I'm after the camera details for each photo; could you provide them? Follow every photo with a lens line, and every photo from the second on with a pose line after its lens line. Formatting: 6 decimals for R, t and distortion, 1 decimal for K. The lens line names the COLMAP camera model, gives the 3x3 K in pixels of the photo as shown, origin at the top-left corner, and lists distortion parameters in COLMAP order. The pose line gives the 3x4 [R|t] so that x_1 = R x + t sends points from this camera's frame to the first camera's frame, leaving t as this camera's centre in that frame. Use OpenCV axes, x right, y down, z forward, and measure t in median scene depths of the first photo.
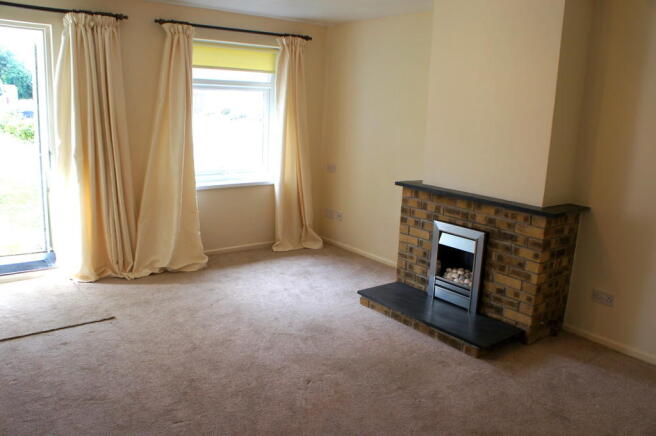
lens RADIAL K [[536.6, 0, 327.7], [0, 536.6, 218.5], [0, 0, 1]] dist [-0.087472, 0.020840]
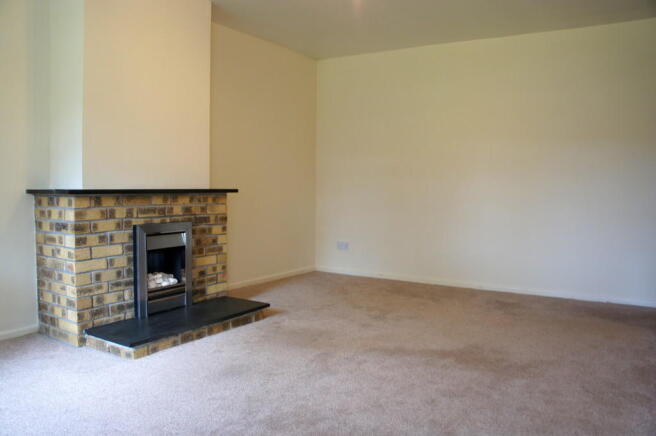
lens RADIAL K [[536.6, 0, 327.1], [0, 536.6, 217.7], [0, 0, 1]] dist [-0.087472, 0.020840]
pose [[-0.338600, -0.104153, 0.935148, -0.709731], [0.172942, 0.970035, 0.170657, -0.103820], [-0.924900, 0.219511, -0.310442, 1.027320]]
